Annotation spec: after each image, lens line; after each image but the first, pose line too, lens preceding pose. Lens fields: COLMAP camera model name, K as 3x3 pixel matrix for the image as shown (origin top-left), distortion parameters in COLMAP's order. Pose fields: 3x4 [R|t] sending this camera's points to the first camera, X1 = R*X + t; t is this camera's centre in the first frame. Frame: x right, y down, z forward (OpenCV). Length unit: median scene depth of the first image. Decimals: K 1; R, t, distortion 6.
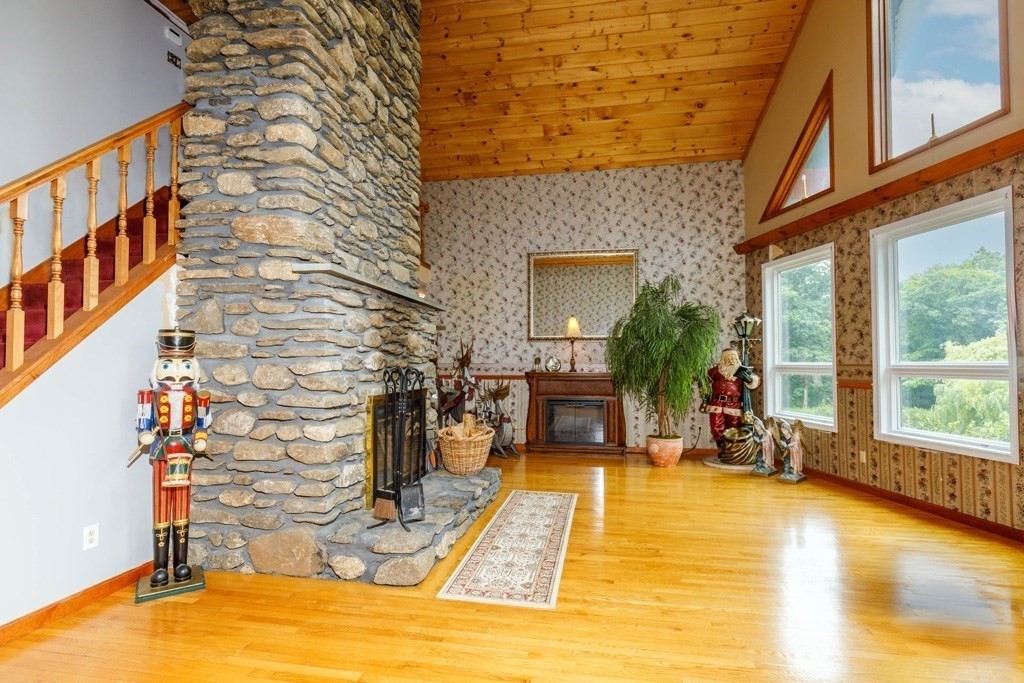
lens RADIAL K [[513.0, 0, 513.1], [0, 513.0, 345.7], [0, 0, 1]] dist [0.004188, 0.001062]
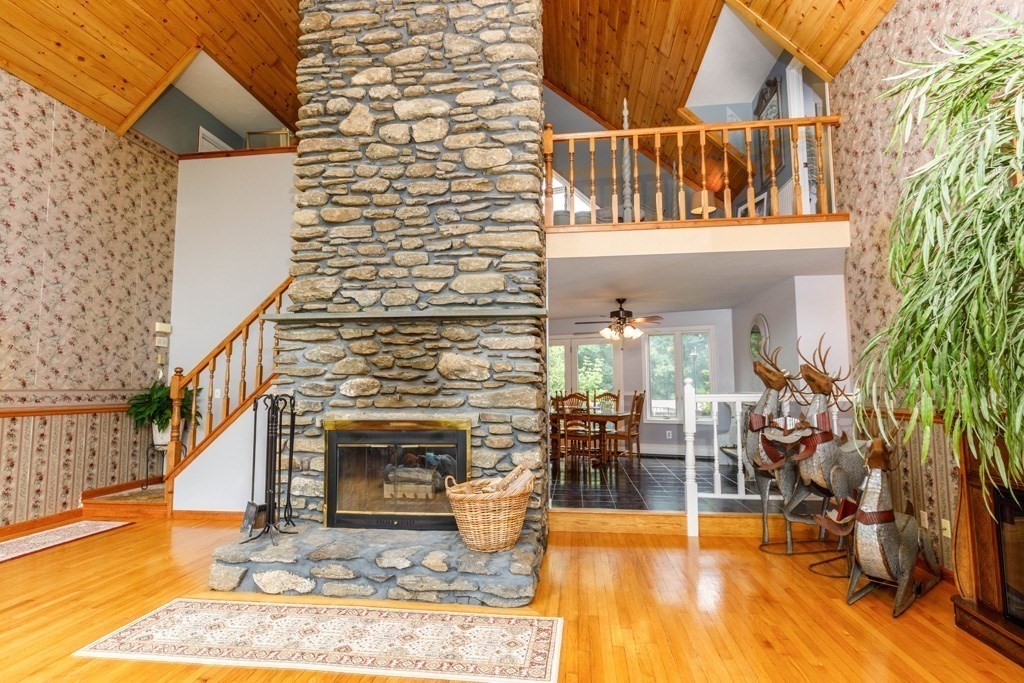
lens RADIAL K [[513.0, 0, 515.0], [0, 513.0, 341.1], [0, 0, 1]] dist [0.004188, 0.001062]
pose [[0.048454, -0.081485, -0.995496, 0.826195], [0.040011, 0.996025, -0.079581, 0.033379], [0.998024, -0.035975, 0.051522, 1.328176]]
